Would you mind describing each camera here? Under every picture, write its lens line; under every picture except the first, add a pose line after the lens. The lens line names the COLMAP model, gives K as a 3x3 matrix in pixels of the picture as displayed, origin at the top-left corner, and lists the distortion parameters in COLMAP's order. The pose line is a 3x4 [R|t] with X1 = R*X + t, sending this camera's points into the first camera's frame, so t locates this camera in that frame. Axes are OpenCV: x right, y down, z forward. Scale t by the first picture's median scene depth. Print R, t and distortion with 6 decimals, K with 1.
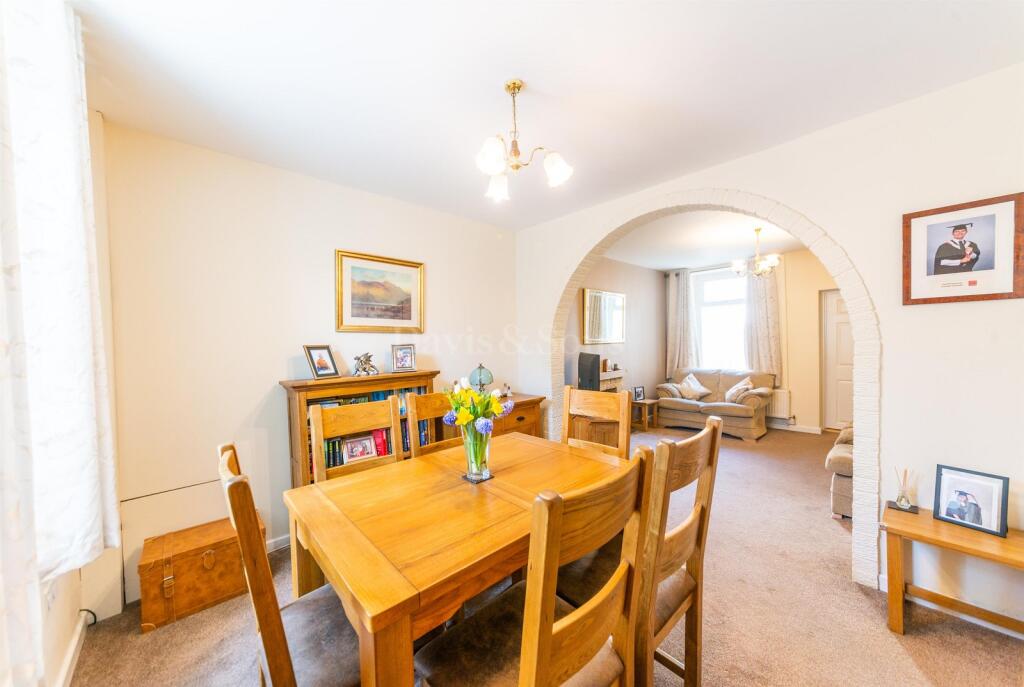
lens RADIAL K [[360.7, 0, 509.8], [0, 360.7, 351.6], [0, 0, 1]] dist [-0.000785, -0.000065]
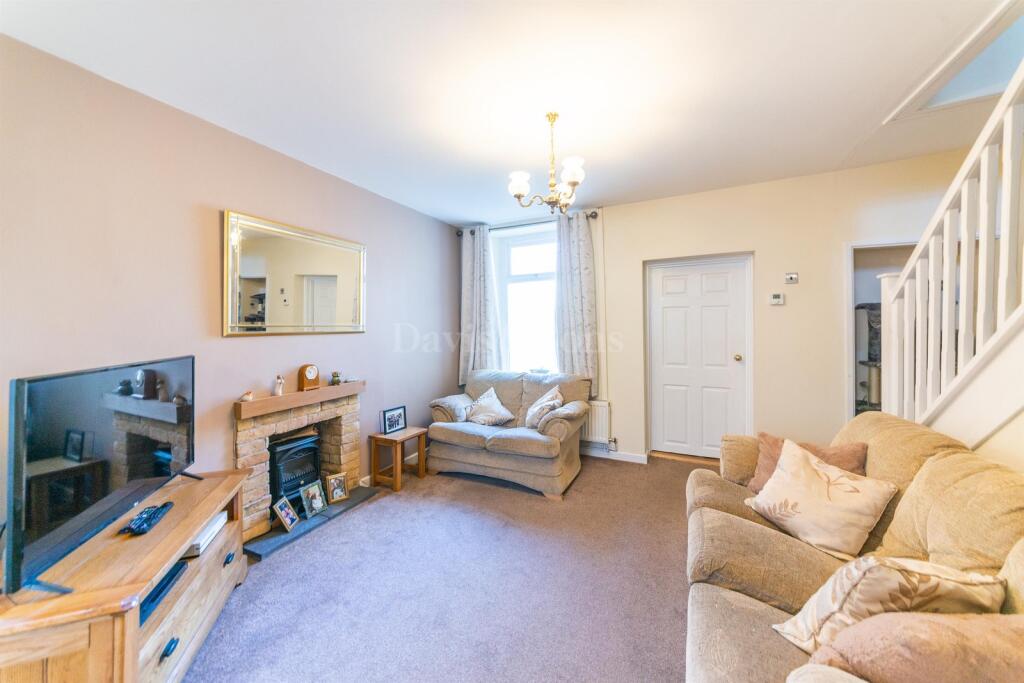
lens RADIAL K [[354.0, 0, 508.9], [0, 354.0, 329.9], [0, 0, 1]] dist [0.000686, 0.000002]
pose [[0.932630, 0.007335, 0.360759, 0.355409], [0.003089, 0.999594, -0.028309, -0.012759], [-0.360821, 0.027517, 0.932229, 0.438218]]
